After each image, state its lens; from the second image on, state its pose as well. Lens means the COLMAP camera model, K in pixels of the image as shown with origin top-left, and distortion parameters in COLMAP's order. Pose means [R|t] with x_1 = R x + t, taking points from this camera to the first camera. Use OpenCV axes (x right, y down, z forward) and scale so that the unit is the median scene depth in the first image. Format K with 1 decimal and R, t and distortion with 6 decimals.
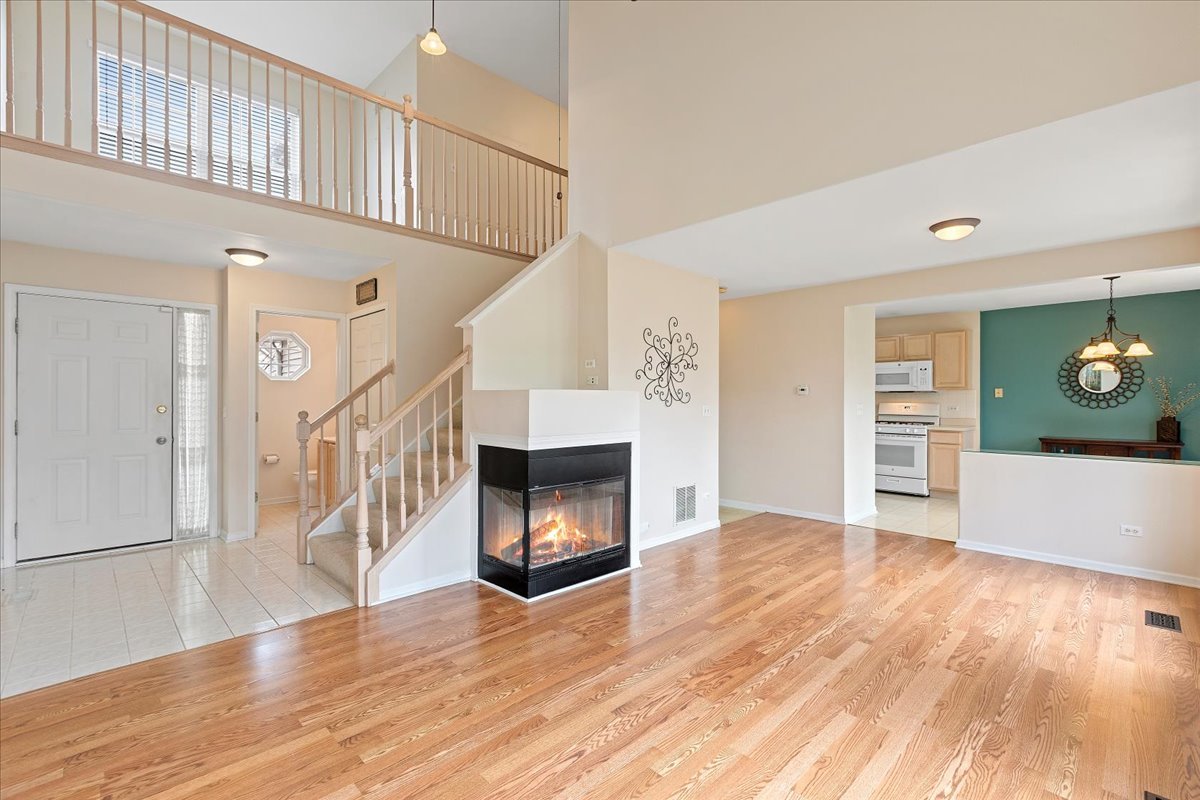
lens RADIAL K [[537.2, 0, 610.5], [0, 537.2, 397.9], [0, 0, 1]] dist [-0.001964, 0.000535]
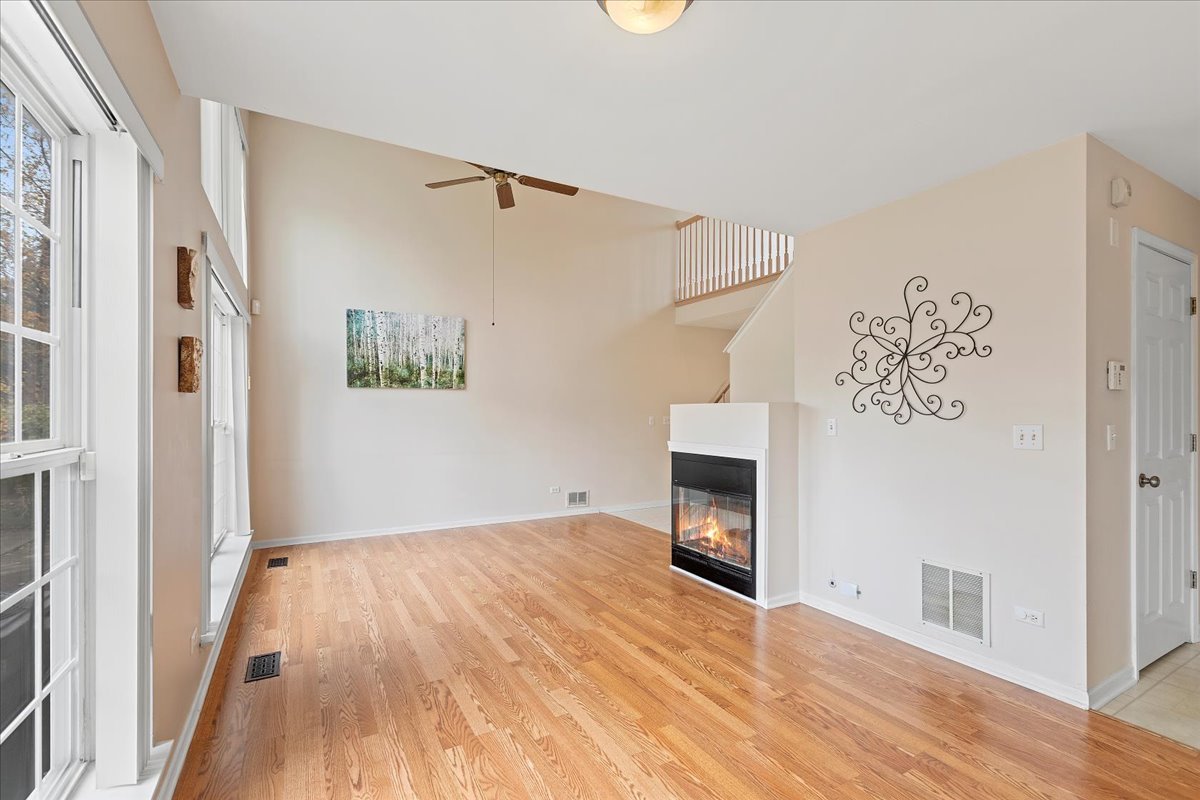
lens RADIAL K [[537.2, 0, 603.3], [0, 537.2, 407.5], [0, 0, 1]] dist [-0.001964, 0.000535]
pose [[-0.267799, -0.007269, -0.963447, 0.837036], [0.001586, 0.999967, -0.007985, 0.001186], [0.963473, -0.003667, -0.267779, 0.863927]]
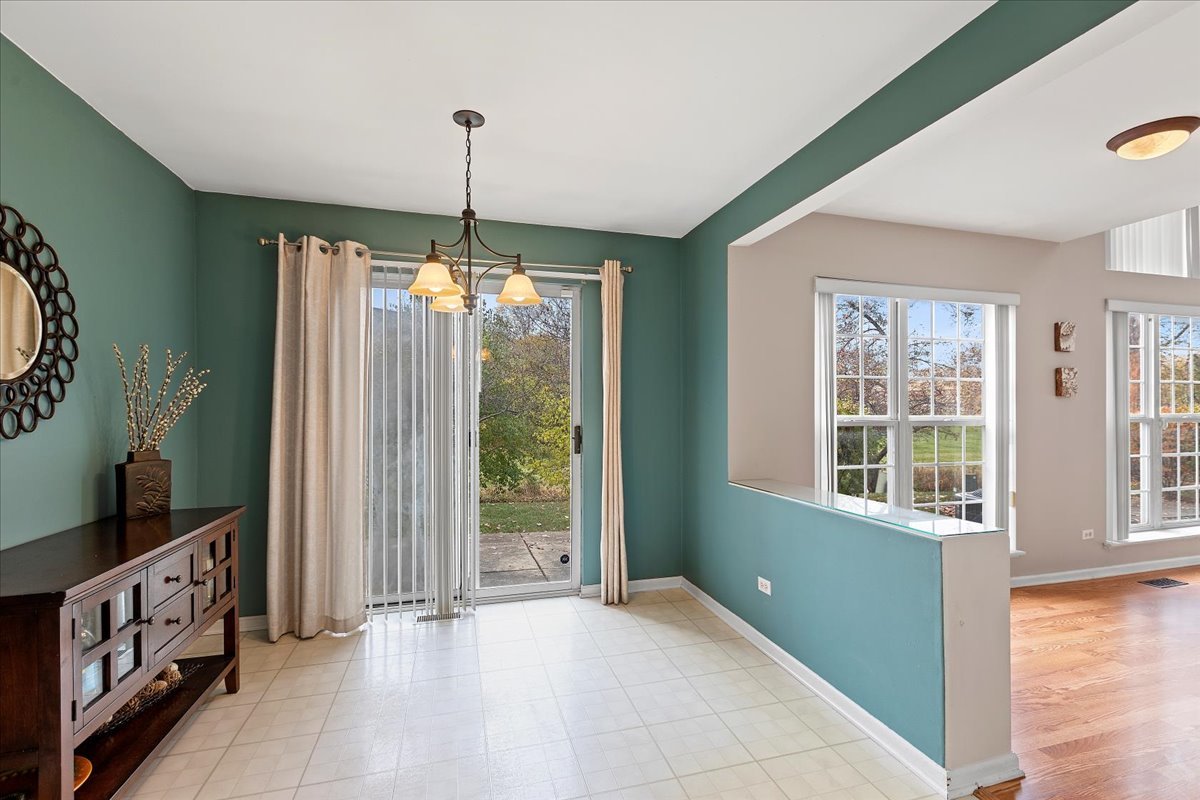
lens RADIAL K [[537.2, 0, 615.8], [0, 537.2, 400.8], [0, 0, 1]] dist [-0.001964, 0.000535]
pose [[-0.877234, 0.003614, 0.480050, 0.717278], [-0.002388, 0.999926, -0.011893, 0.003991], [-0.480057, -0.011579, -0.877161, 1.505689]]
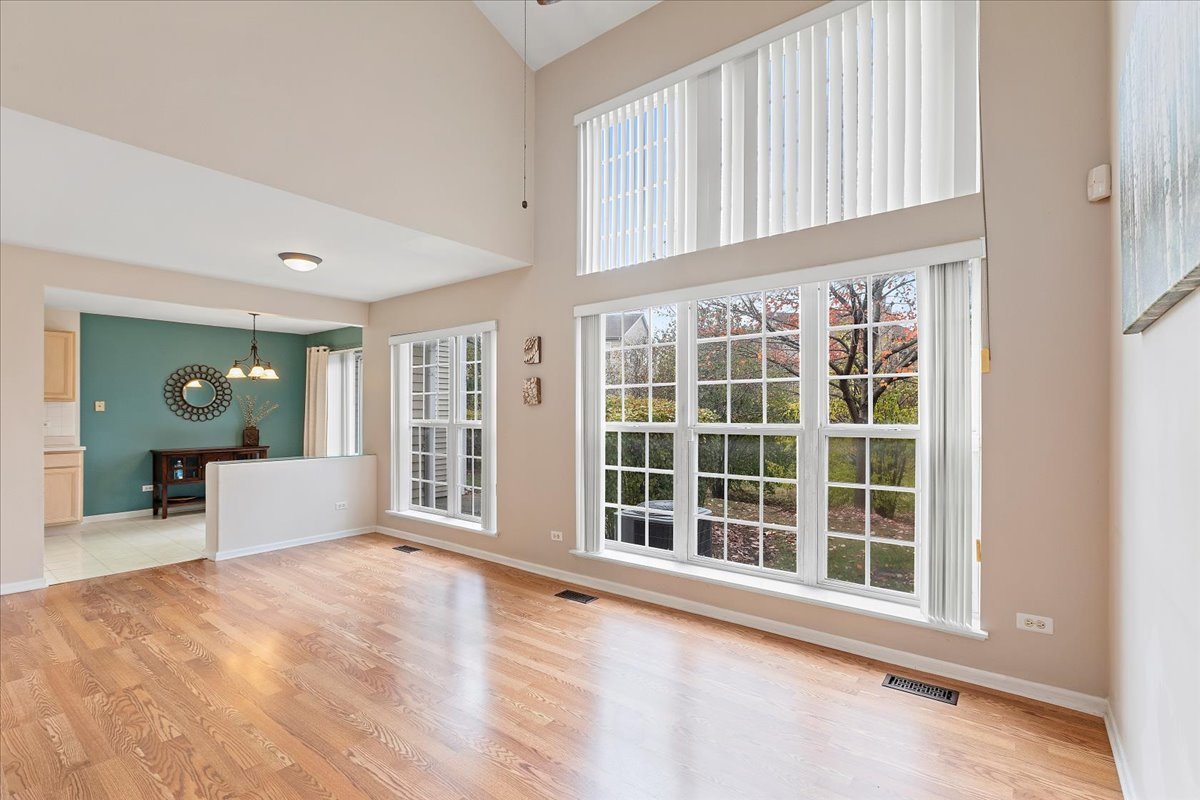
lens RADIAL K [[537.2, 0, 609.7], [0, 537.2, 411.1], [0, 0, 1]] dist [-0.001964, 0.000535]
pose [[-0.132419, 0.001468, 0.991193, -0.449266], [-0.002533, 0.999995, -0.001819, -0.001810], [-0.991191, -0.002752, -0.132415, 0.405910]]
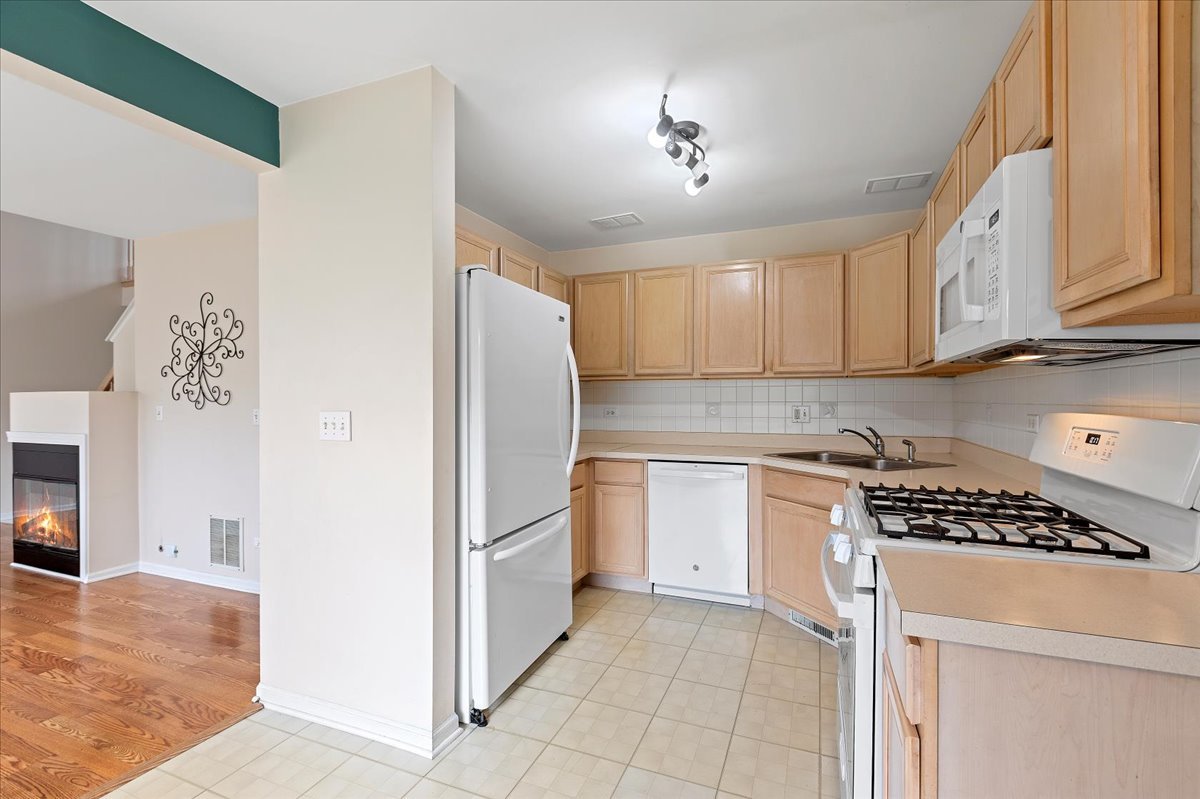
lens RADIAL K [[537.2, 0, 604.2], [0, 537.2, 400.3], [0, 0, 1]] dist [-0.001964, 0.000535]
pose [[0.388707, -0.002737, -0.921357, 1.095616], [0.005639, 0.999984, -0.000591, 0.007037], [0.921344, -0.004966, 0.388717, 1.287206]]
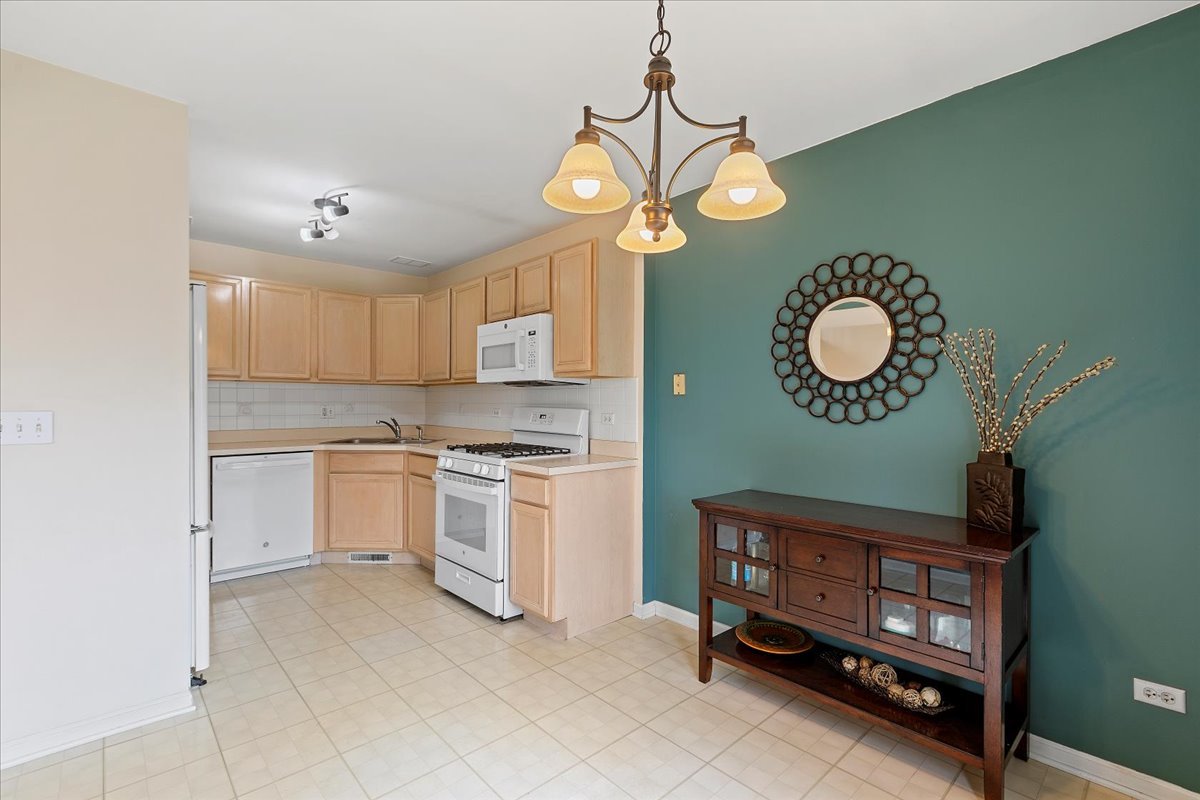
lens RADIAL K [[549.4, 0, 609.9], [0, 549.4, 398.1], [0, 0, 1]] dist [-0.000921, -0.000974]
pose [[0.999130, 0.000283, -0.041711, 1.054175], [-0.000299, 1.000000, -0.000371, 0.003269], [0.041711, 0.000383, 0.999130, 0.845317]]
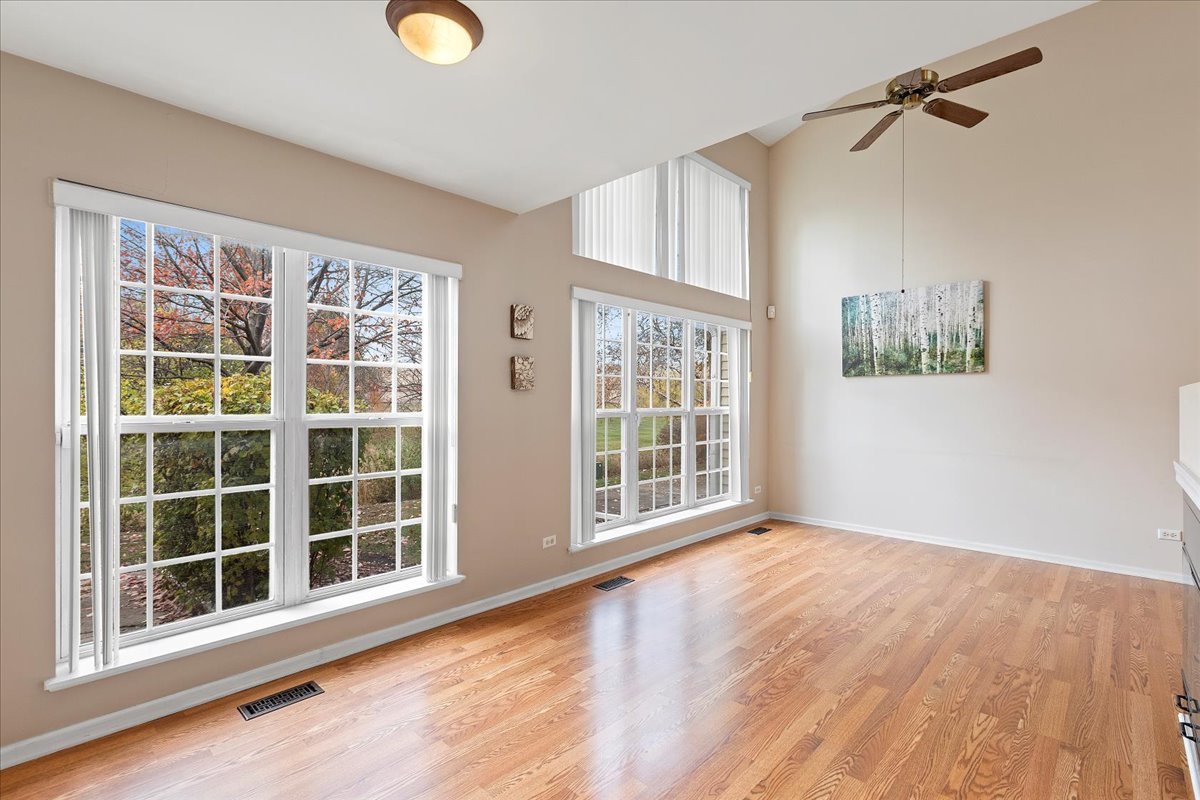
lens RADIAL K [[549.4, 0, 607.7], [0, 549.4, 399.0], [0, 0, 1]] dist [-0.000921, -0.000974]
pose [[-0.999612, -0.001812, -0.027806, 0.401799], [-0.001656, 0.999983, -0.005624, 0.002293], [0.027815, -0.005576, -0.999598, 1.187434]]
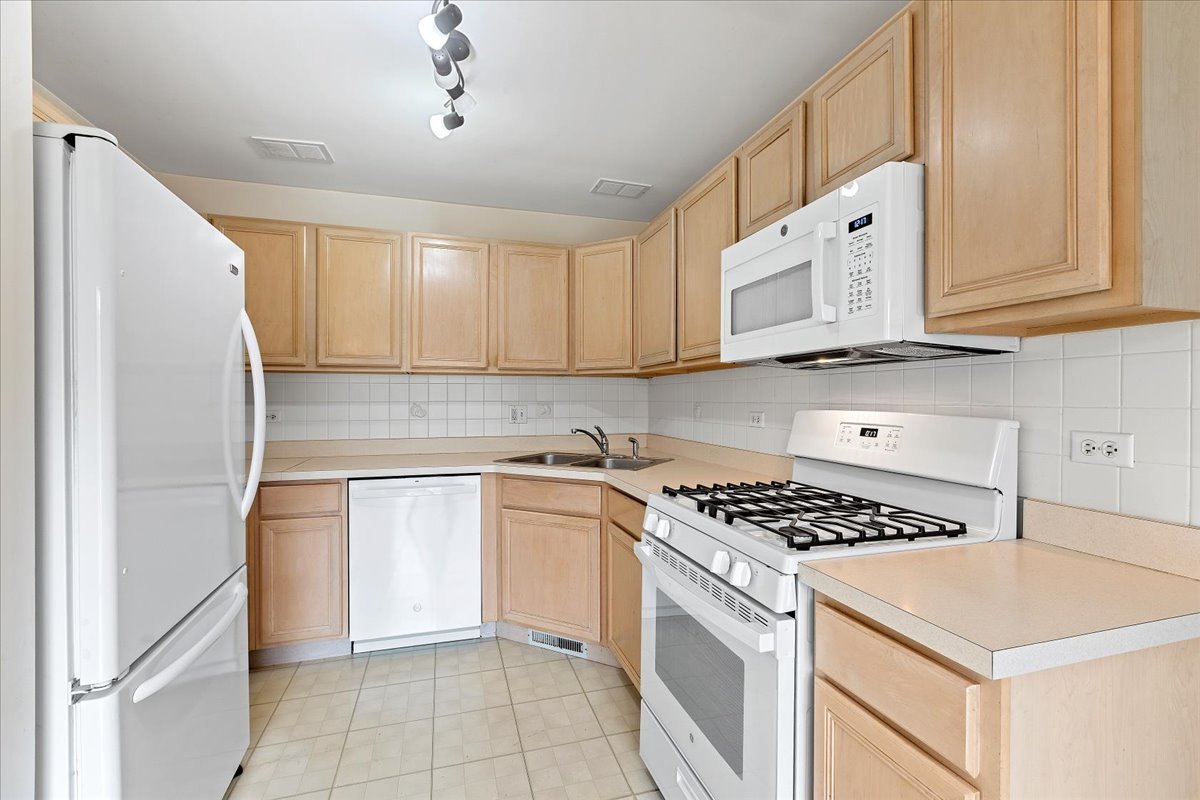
lens RADIAL K [[537.2, 0, 607.3], [0, 537.2, 400.5], [0, 0, 1]] dist [-0.001964, 0.000535]
pose [[0.882369, -0.001738, -0.470555, 0.934515], [0.004392, 0.999980, 0.004543, 0.006893], [0.470538, -0.006075, 0.882359, 1.266683]]
